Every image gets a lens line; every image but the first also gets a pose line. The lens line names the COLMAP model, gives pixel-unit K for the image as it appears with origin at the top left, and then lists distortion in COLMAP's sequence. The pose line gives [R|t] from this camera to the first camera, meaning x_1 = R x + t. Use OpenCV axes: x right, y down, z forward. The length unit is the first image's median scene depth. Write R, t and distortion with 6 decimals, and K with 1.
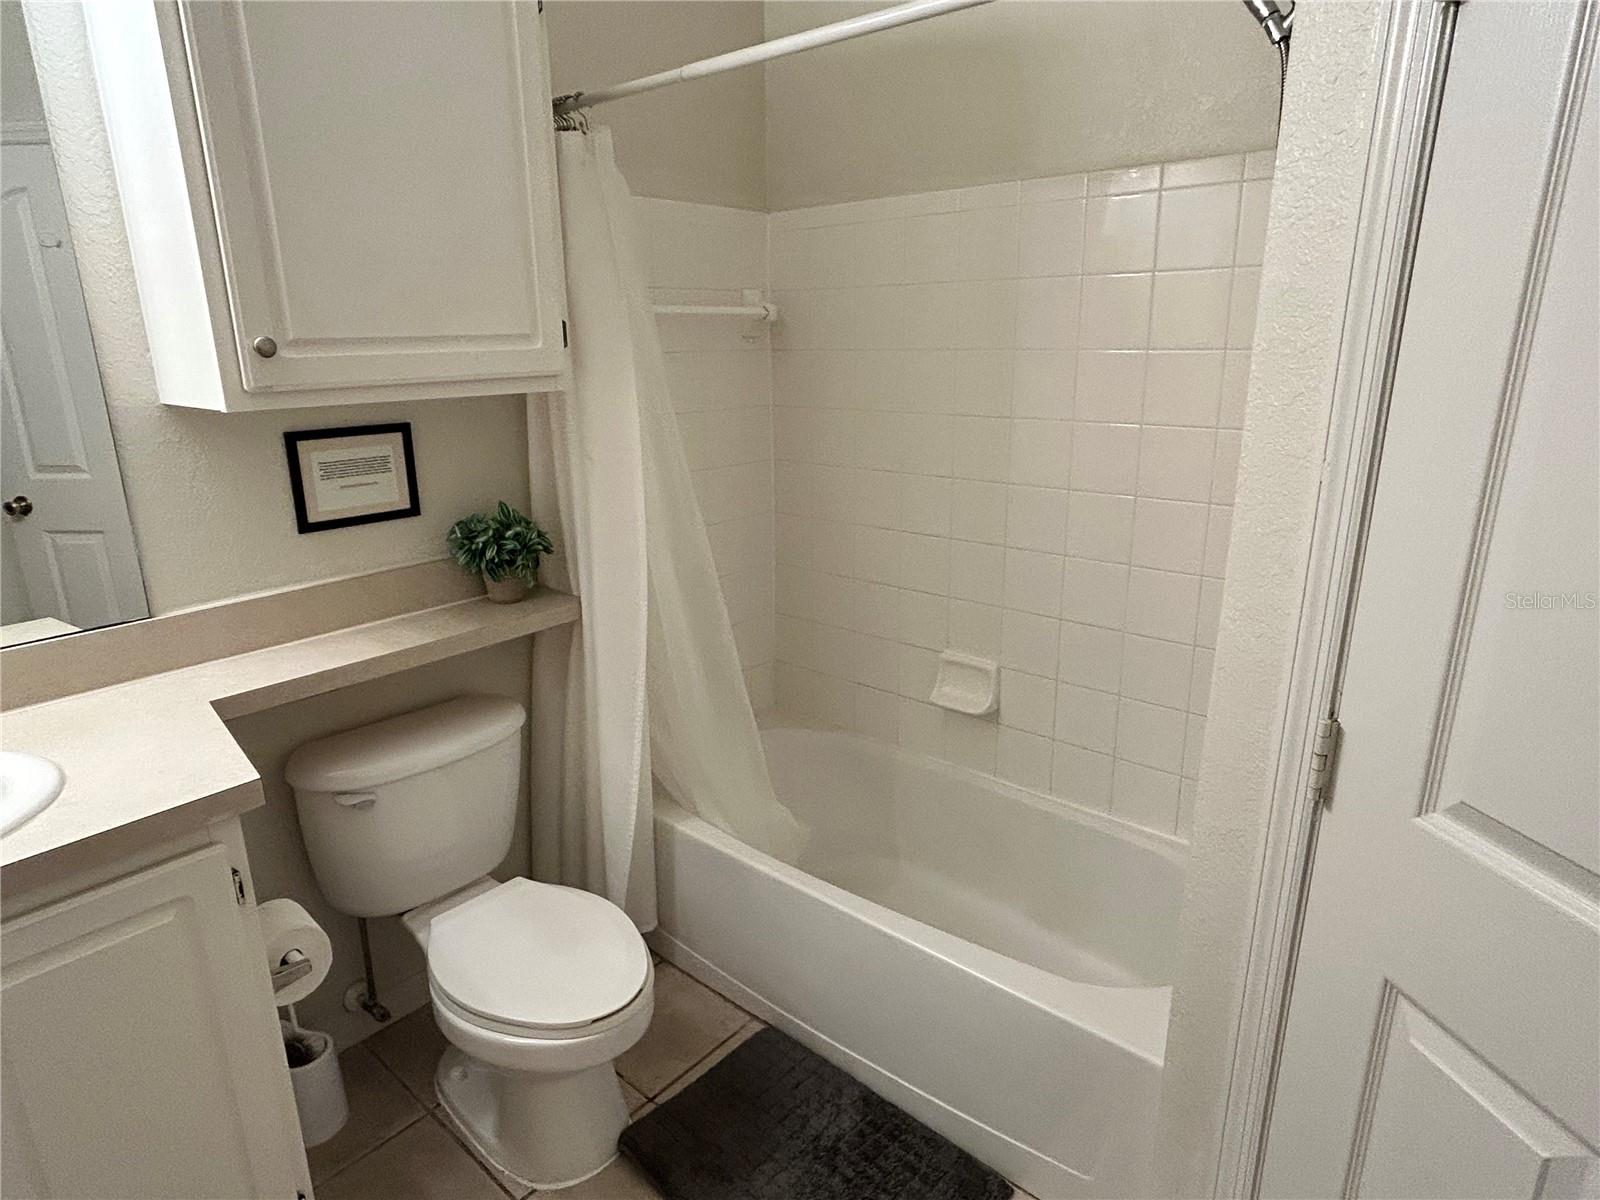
lens RADIAL K [[921.8, 0, 797.3], [0, 921.8, 585.9], [0, 0, 1]] dist [-0.030021, -0.000998]
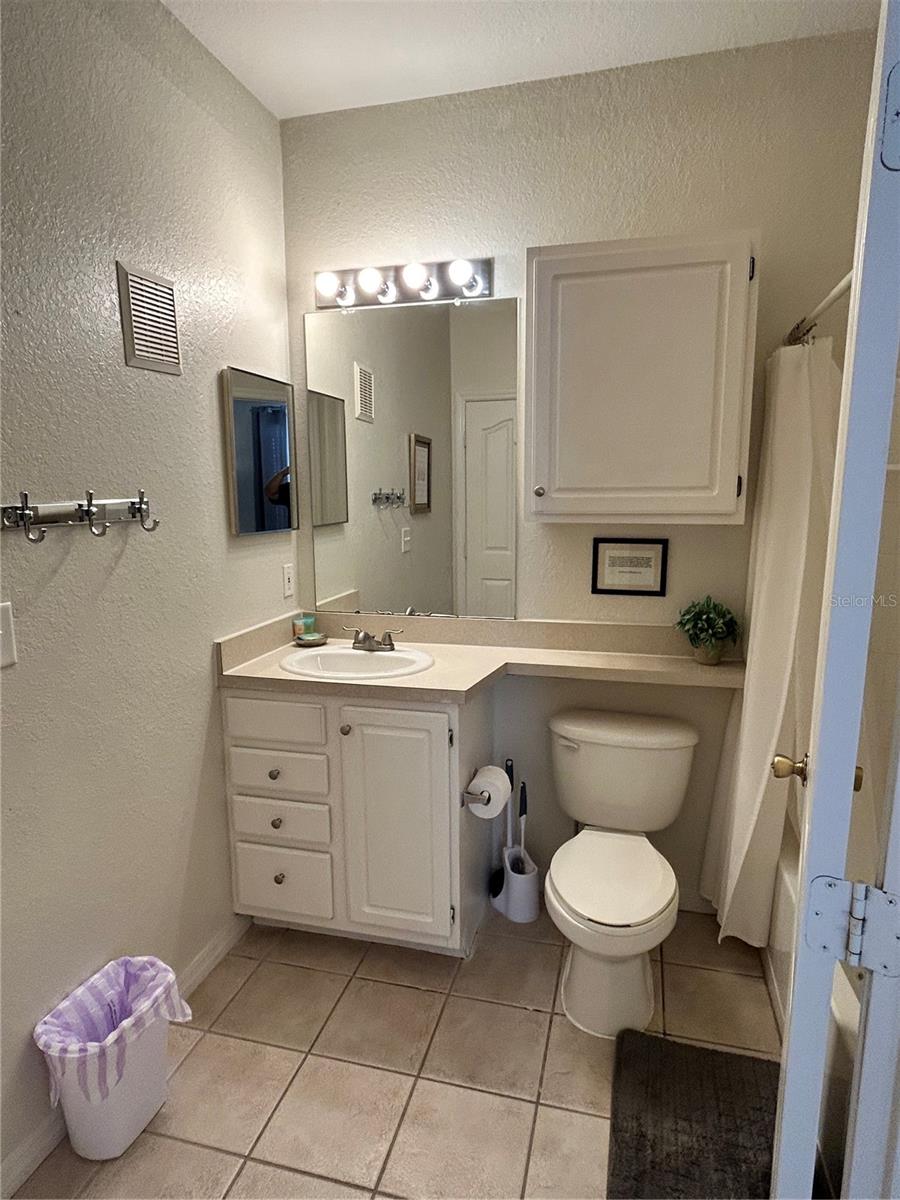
lens RADIAL K [[691.3, 0, 445.8], [0, 691.3, 600.2], [0, 0, 1]] dist [-0.030021, -0.000998]
pose [[0.429077, 0.147514, -0.891141, 0.543332], [-0.235154, 0.970798, 0.047475, -0.041254], [0.872121, 0.189185, 0.451236, 0.137673]]
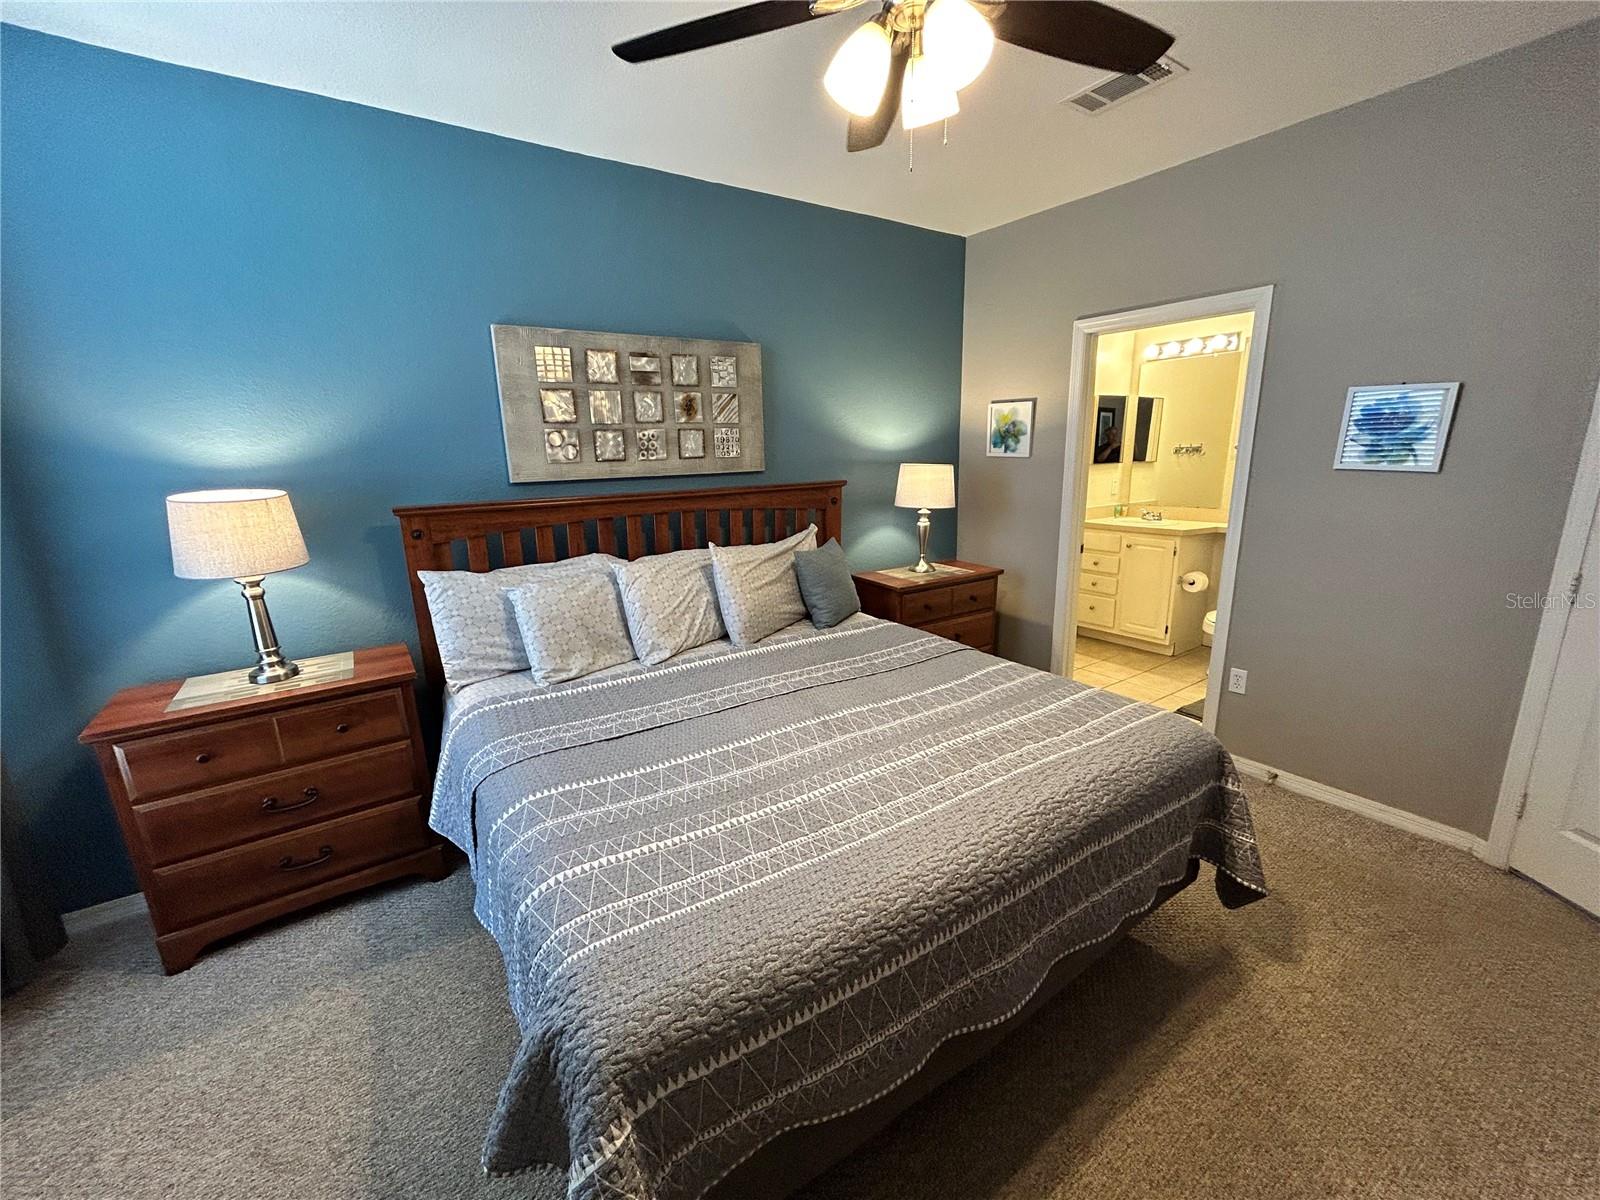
lens RADIAL K [[655.6, 0, 803.0], [0, 655.6, 596.8], [0, 0, 1]] dist [-0.002083, -0.000337]
pose [[-0.284375, 0.219952, -0.933141, 2.311552], [-0.239399, 0.926201, 0.291273, -0.004909], [0.928342, 0.306224, -0.210732, -0.044729]]
